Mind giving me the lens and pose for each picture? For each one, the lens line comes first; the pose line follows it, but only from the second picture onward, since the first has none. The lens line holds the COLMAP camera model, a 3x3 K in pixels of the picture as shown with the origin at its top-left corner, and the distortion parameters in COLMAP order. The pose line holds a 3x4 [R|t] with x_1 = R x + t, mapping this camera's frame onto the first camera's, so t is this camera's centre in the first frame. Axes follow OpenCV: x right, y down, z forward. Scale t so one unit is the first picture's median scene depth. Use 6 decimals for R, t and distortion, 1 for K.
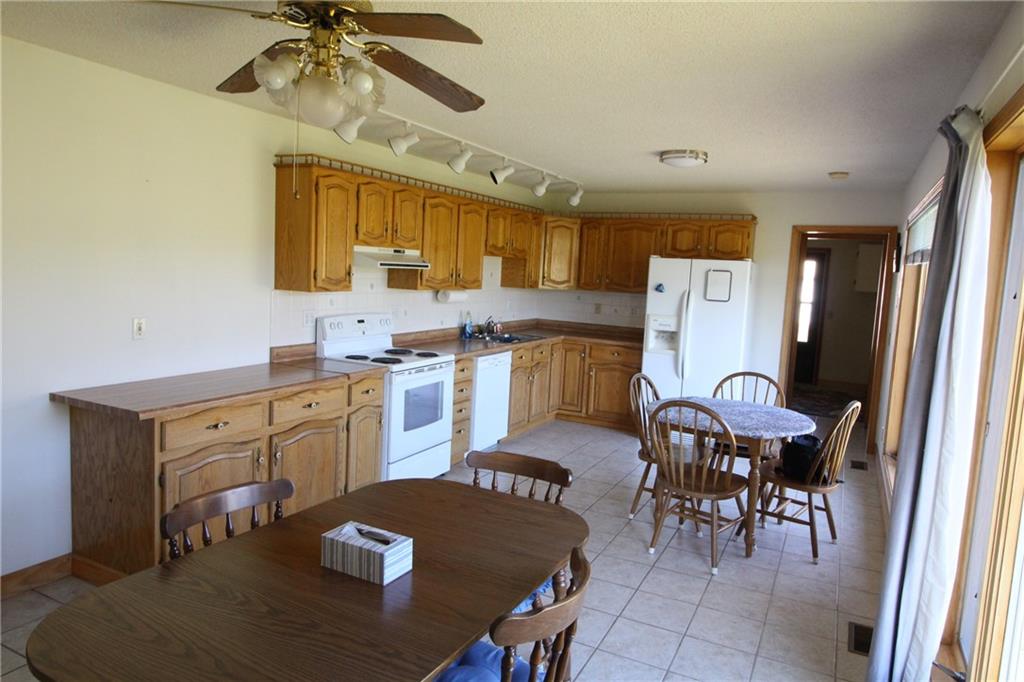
lens RADIAL K [[674.7, 0, 519.7], [0, 674.7, 336.1], [0, 0, 1]] dist [0.001669, -0.007815]
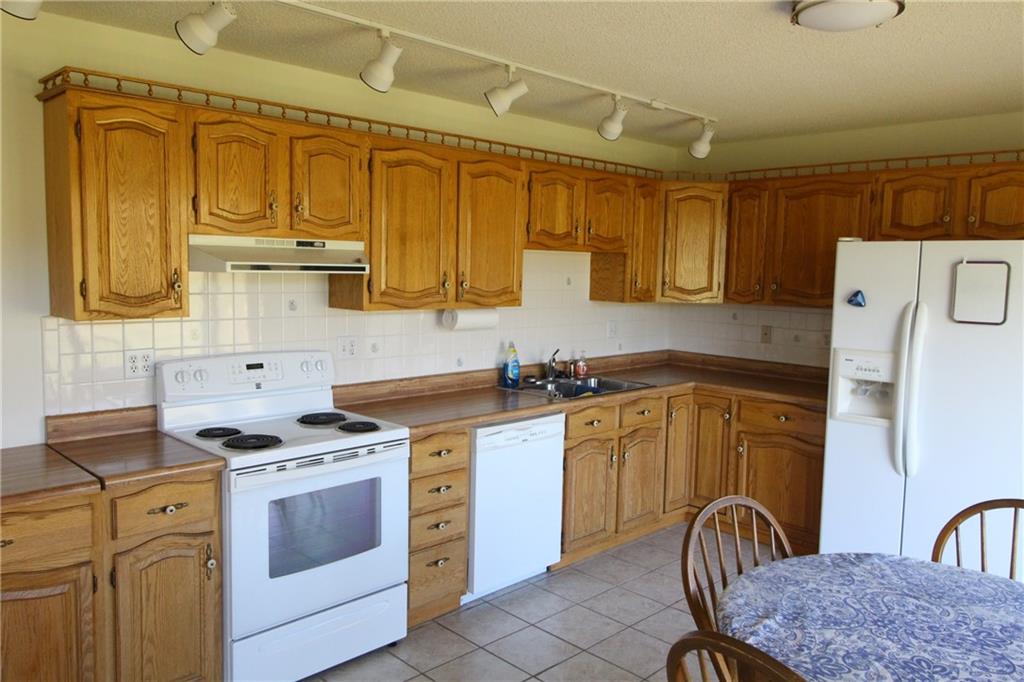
lens RADIAL K [[774.7, 0, 515.1], [0, 774.7, 330.1], [0, 0, 1]] dist [0.001692, 0.001875]
pose [[0.945872, -0.003566, -0.324520, 0.205372], [-0.006601, 0.999521, -0.030225, -0.036255], [0.324473, 0.030731, 0.945396, 0.465740]]
